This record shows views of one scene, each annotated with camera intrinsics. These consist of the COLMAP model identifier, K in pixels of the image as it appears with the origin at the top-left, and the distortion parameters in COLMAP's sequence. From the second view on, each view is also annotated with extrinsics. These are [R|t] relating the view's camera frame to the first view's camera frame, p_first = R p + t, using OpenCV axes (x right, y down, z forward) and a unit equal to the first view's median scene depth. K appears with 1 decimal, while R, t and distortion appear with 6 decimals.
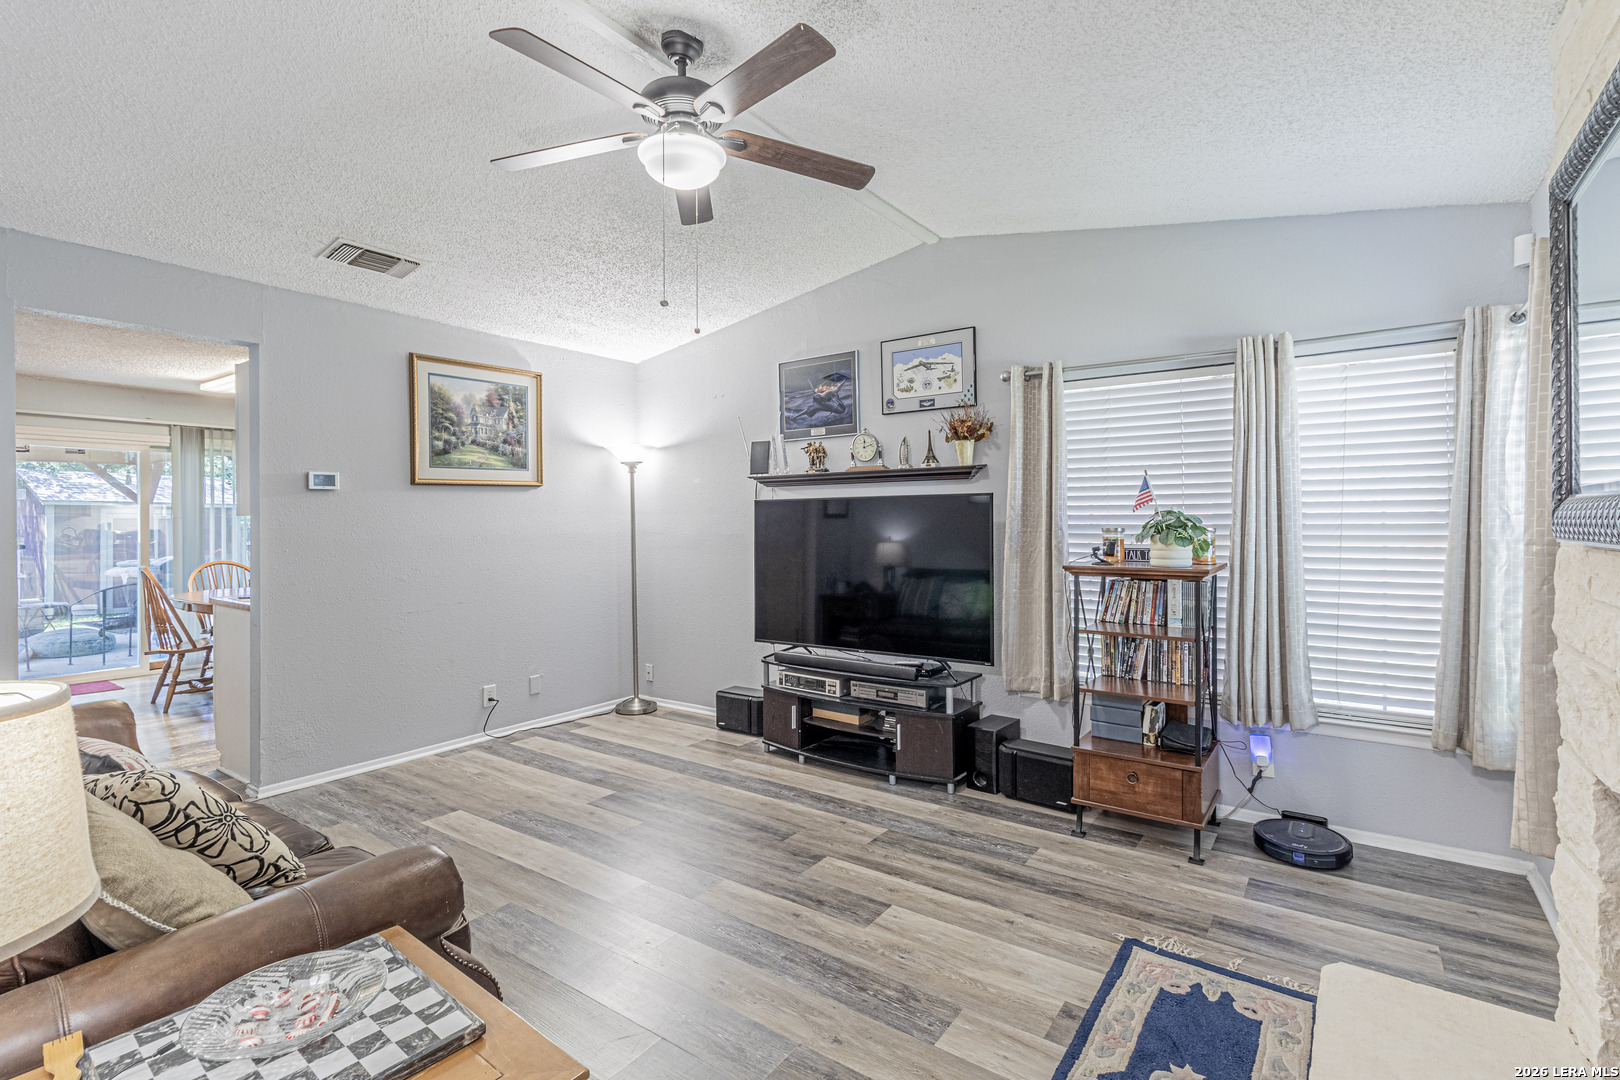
lens RADIAL K [[755.9, 0, 822.4], [0, 755.9, 517.7], [0, 0, 1]] dist [0.006209, 0.000441]
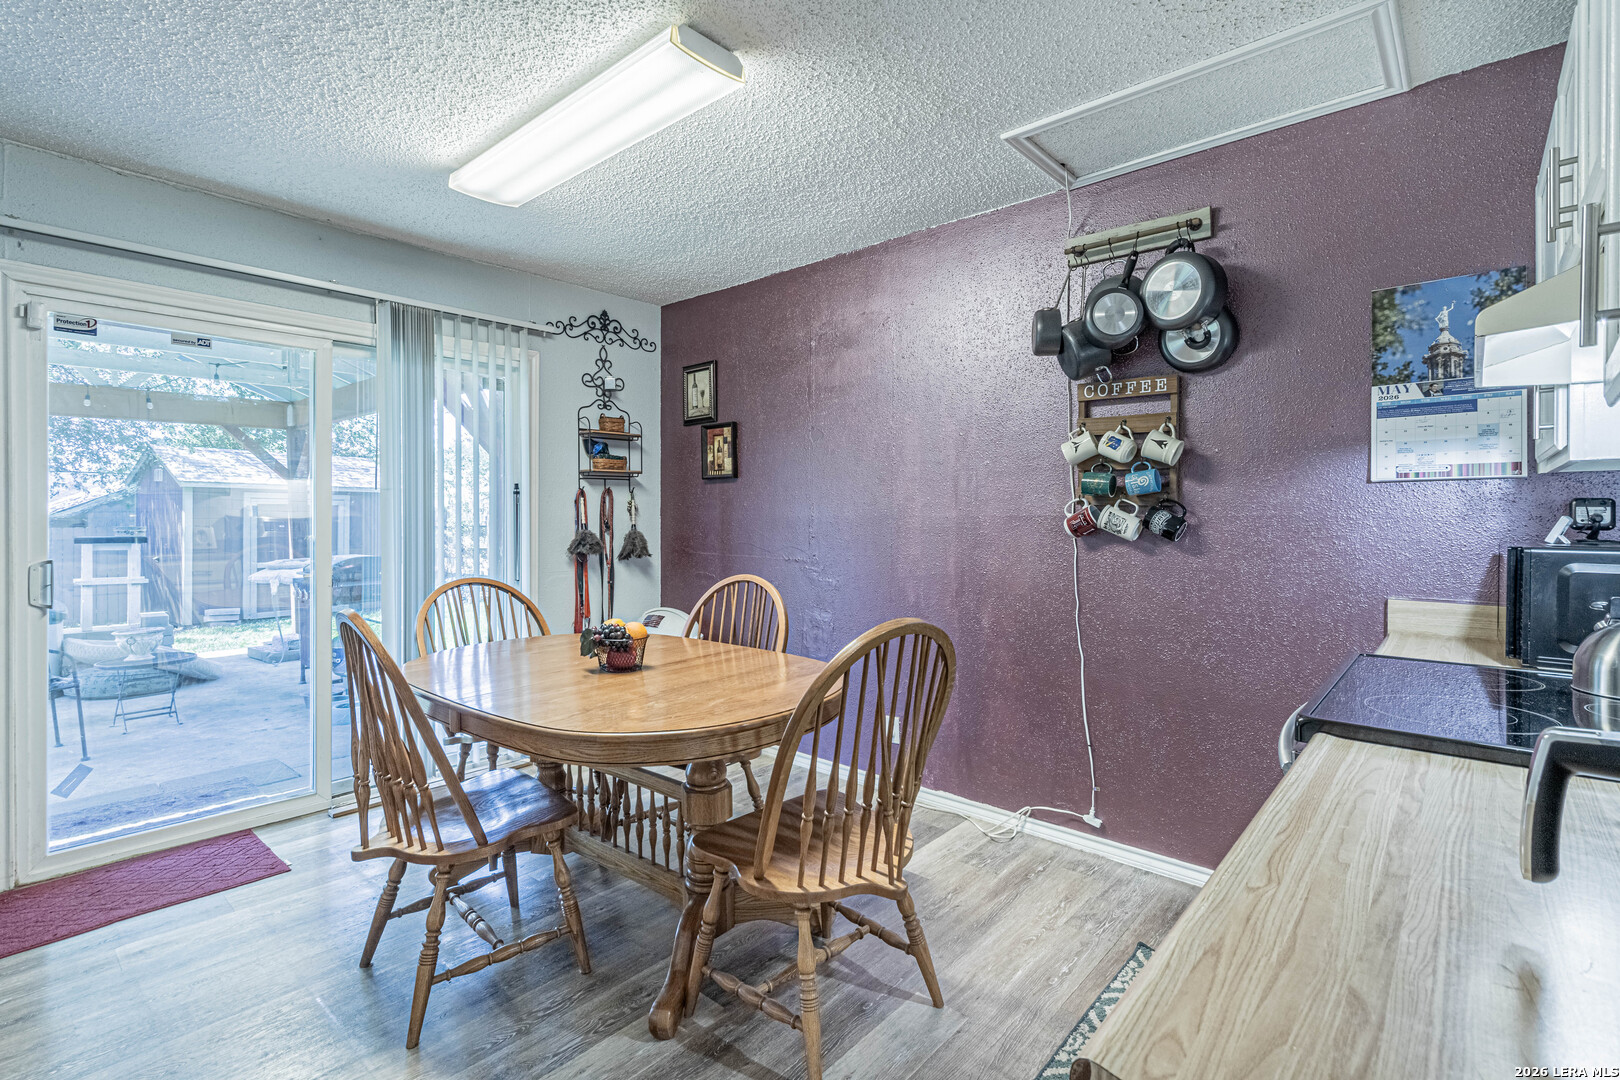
lens RADIAL K [[755.9, 0, 796.2], [0, 755.9, 505.1], [0, 0, 1]] dist [0.006209, 0.000441]
pose [[0.991798, 0.003166, -0.127773, -0.772208], [-0.004929, 0.999897, -0.013486, 0.025543], [0.127717, 0.014005, 0.991712, 0.808692]]
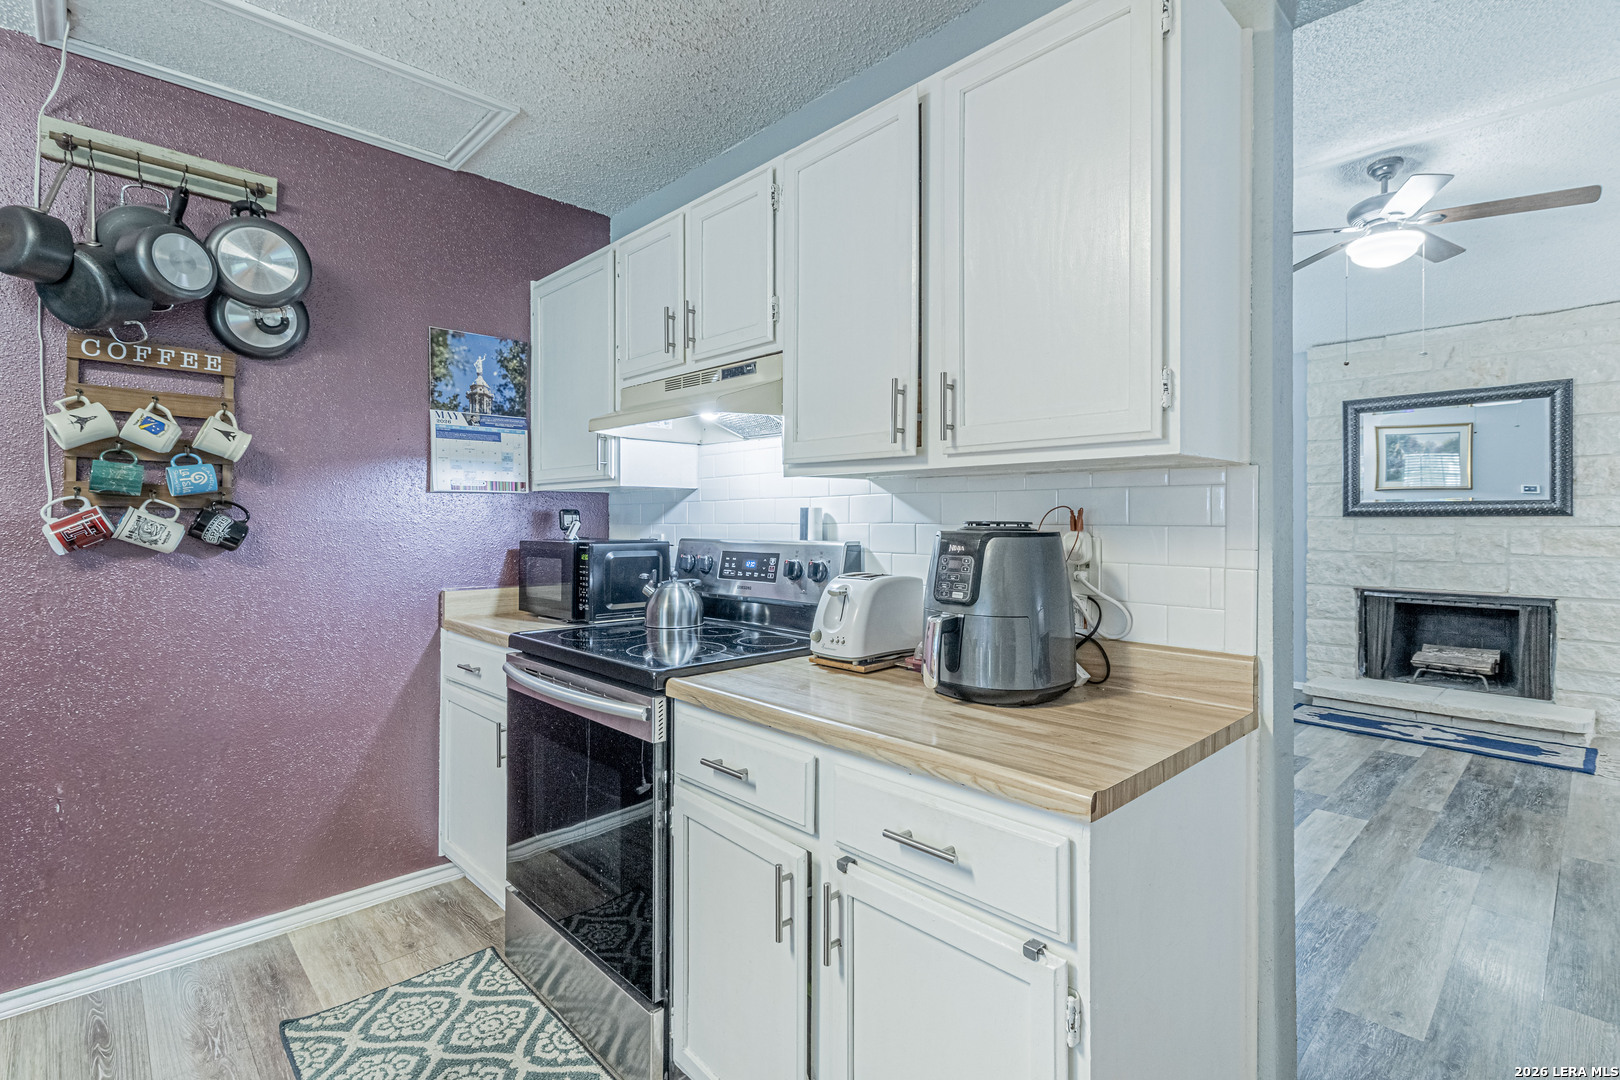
lens RADIAL K [[755.9, 0, 815.6], [0, 755.9, 504.6], [0, 0, 1]] dist [0.006209, 0.000441]
pose [[0.201542, 0.024562, 0.979172, -0.962967], [-0.002730, 0.999696, -0.024515, 0.024826], [-0.979476, 0.002268, 0.201548, 0.947412]]
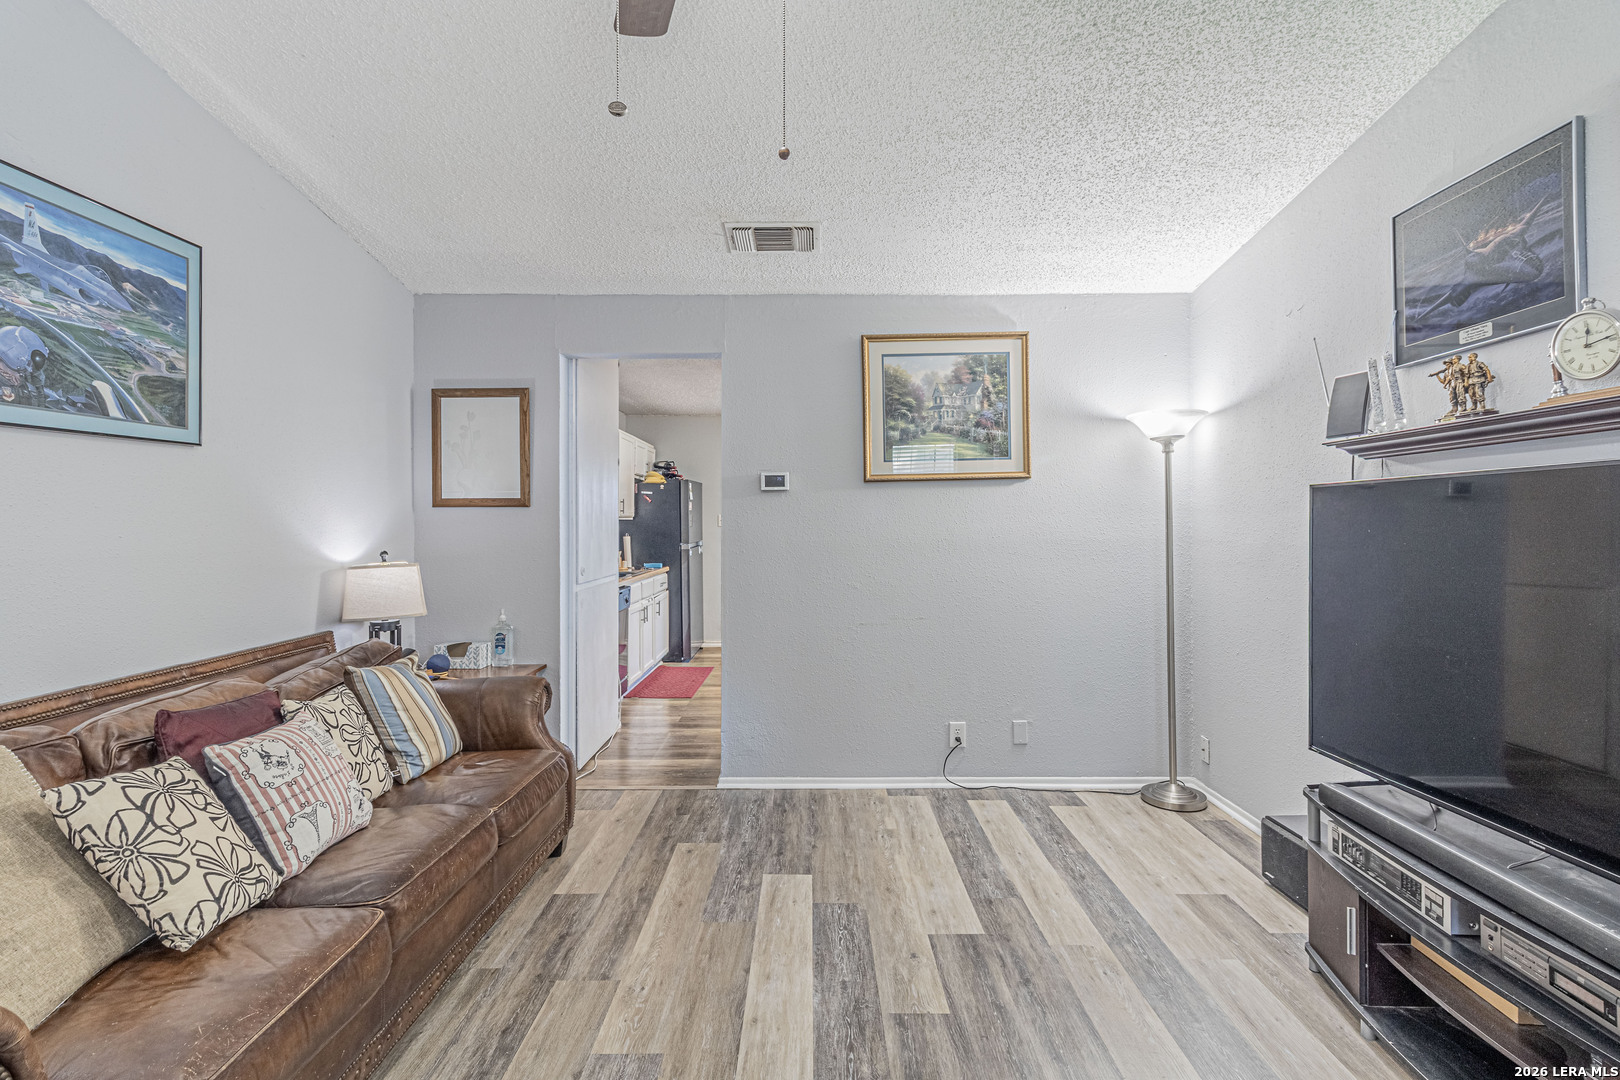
lens RADIAL K [[755.9, 0, 818.5], [0, 755.9, 522.6], [0, 0, 1]] dist [0.006209, 0.000441]
pose [[0.574103, 0.002101, -0.818781, 0.153823], [0.001589, 0.999992, 0.003680, 0.001077], [0.818782, -0.003414, 0.574095, 0.418231]]
